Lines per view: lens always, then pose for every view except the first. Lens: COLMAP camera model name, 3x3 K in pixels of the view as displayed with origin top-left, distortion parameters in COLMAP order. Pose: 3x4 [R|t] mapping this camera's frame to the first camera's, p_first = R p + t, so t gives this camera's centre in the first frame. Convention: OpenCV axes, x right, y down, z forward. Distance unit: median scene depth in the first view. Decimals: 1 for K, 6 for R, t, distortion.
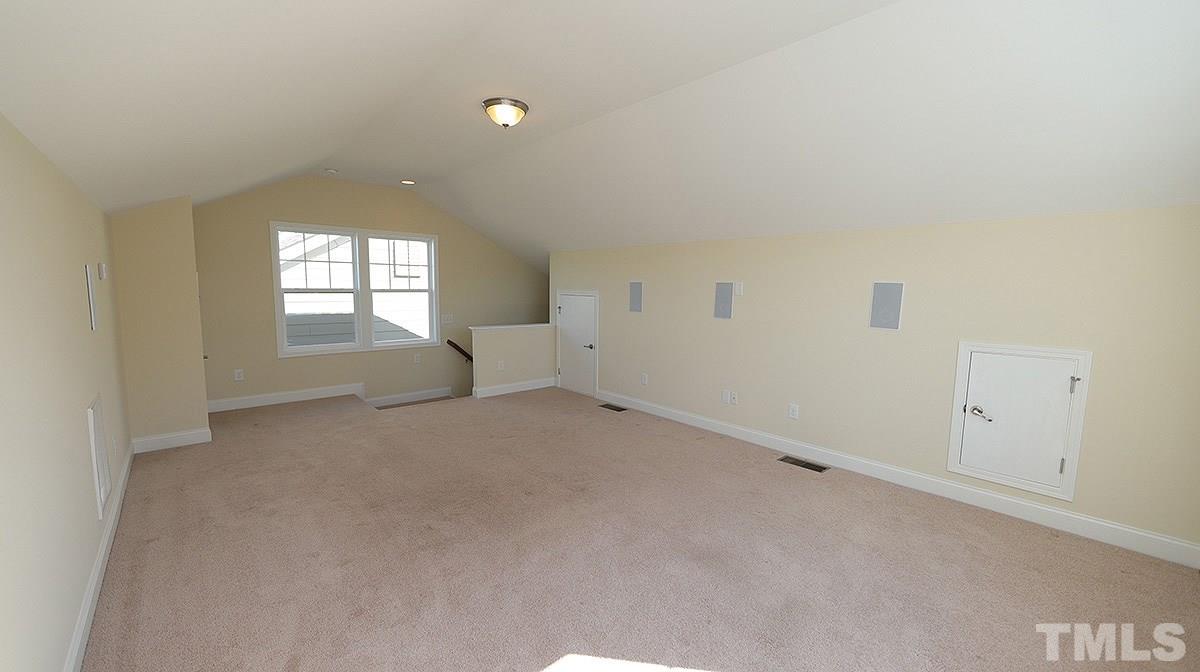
lens RADIAL K [[468.3, 0, 600.0], [0, 468.3, 336.0], [0, 0, 1]] dist [-0.000032, -0.000124]
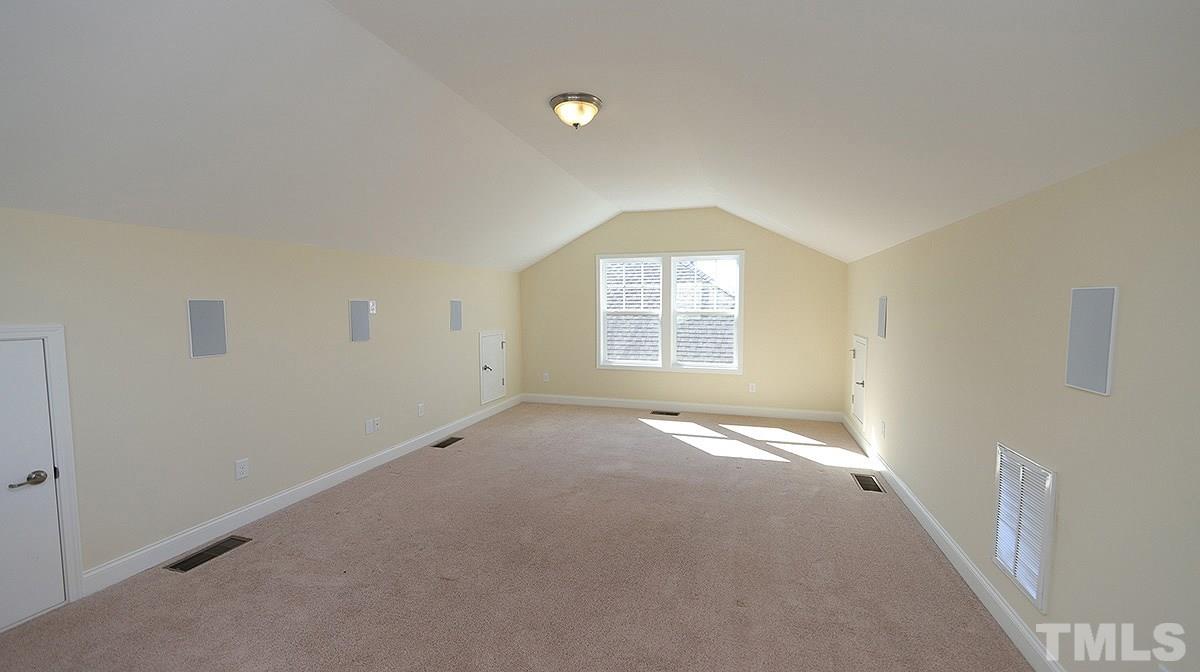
lens RADIAL K [[468.3, 0, 600.0], [0, 468.3, 336.0], [0, 0, 1]] dist [-0.000032, -0.000124]
pose [[-0.522370, -0.063930, 0.850319, -0.757533], [0.095063, 0.986604, 0.132576, -0.127209], [-0.847403, 0.150088, -0.509295, 1.110067]]
